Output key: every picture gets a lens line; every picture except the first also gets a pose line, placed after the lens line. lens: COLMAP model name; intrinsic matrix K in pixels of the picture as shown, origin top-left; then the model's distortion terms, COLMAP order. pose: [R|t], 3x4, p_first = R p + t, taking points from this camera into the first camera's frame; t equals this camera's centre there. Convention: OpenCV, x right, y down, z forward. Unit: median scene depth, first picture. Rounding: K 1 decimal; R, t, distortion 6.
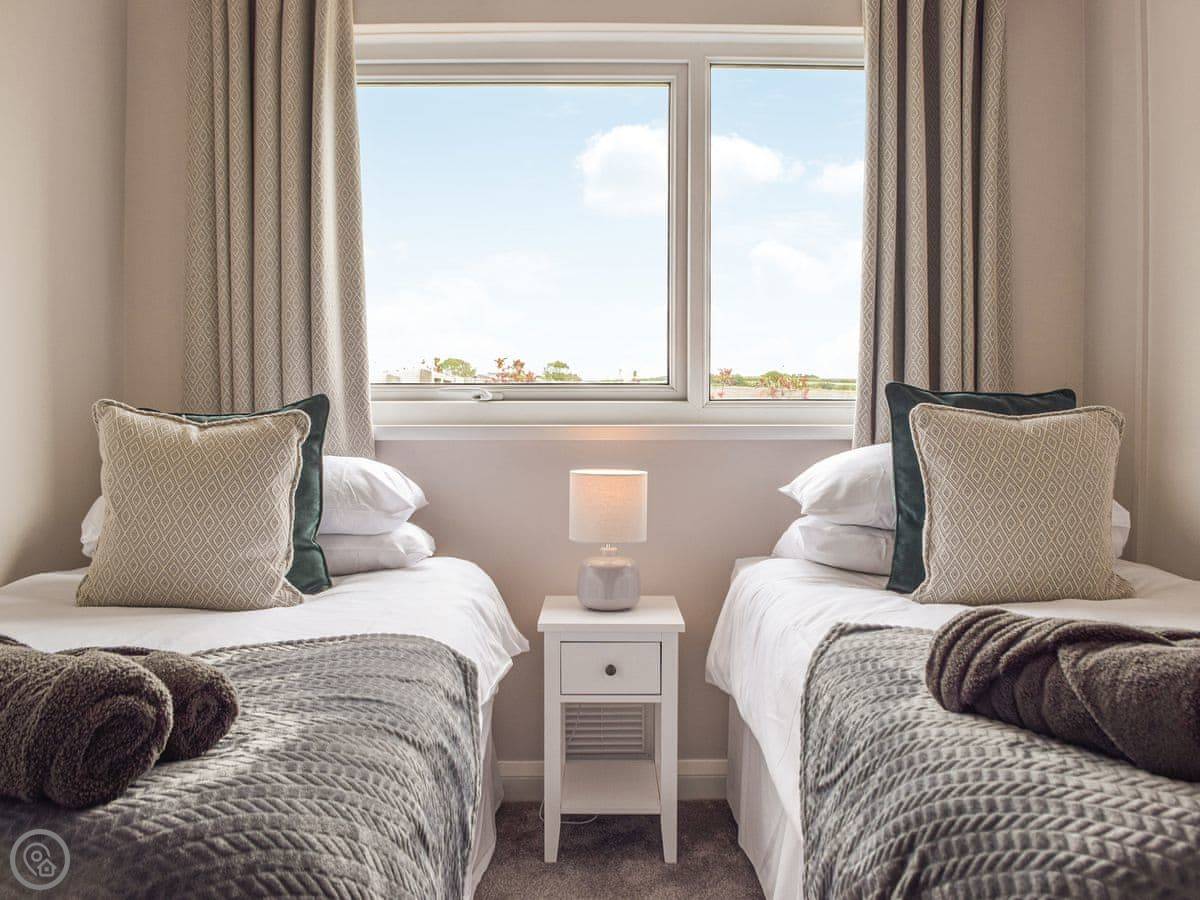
lens RADIAL K [[1071.9, 0, 600.0], [0, 1071.9, 450.0], [0, 0, 1]] dist [-0.083613, 0.016377]
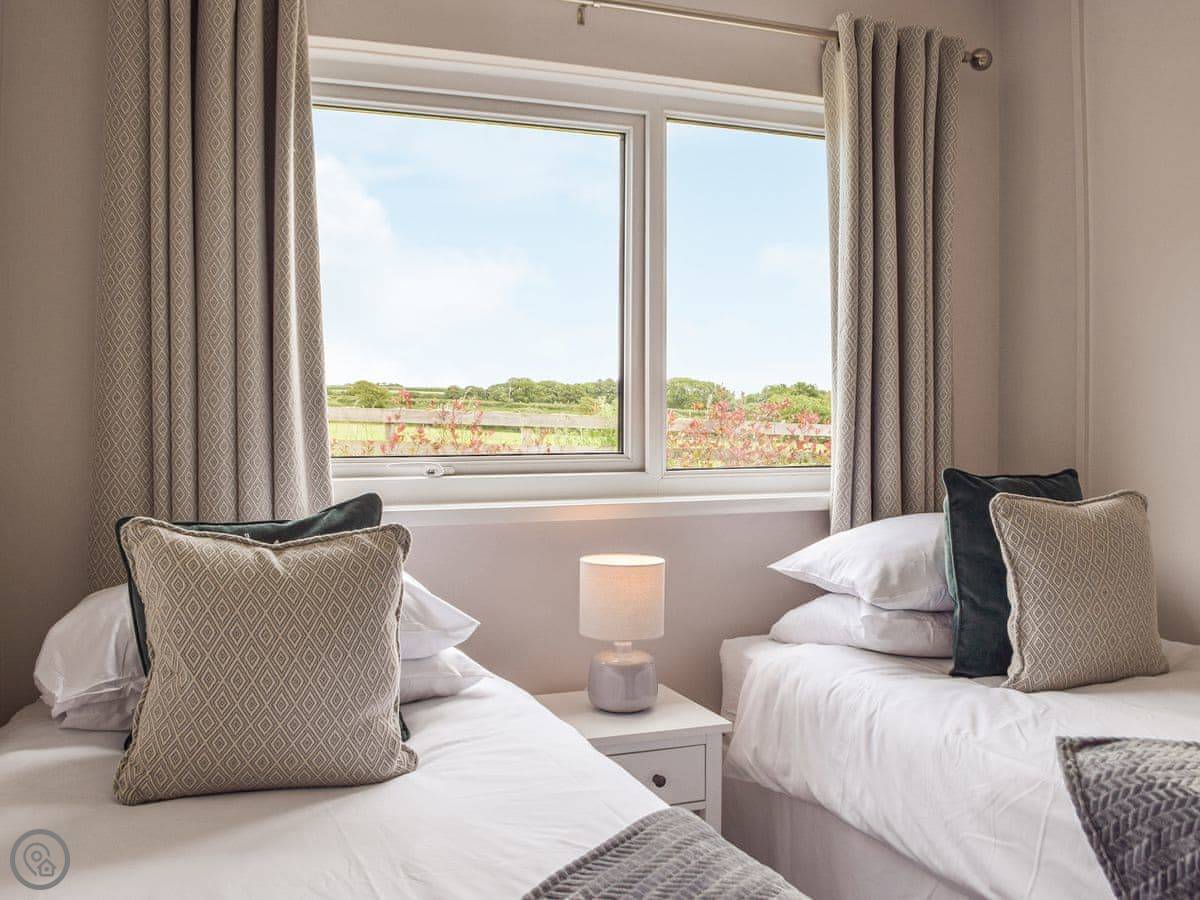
lens RADIAL K [[1071.9, 0, 600.0], [0, 1071.9, 450.0], [0, 0, 1]] dist [-0.083613, 0.016377]
pose [[0.938848, -0.010077, 0.344183, -0.366983], [0.015005, 0.999819, -0.011655, -0.071415], [-0.344003, 0.016107, 0.938830, 0.164744]]
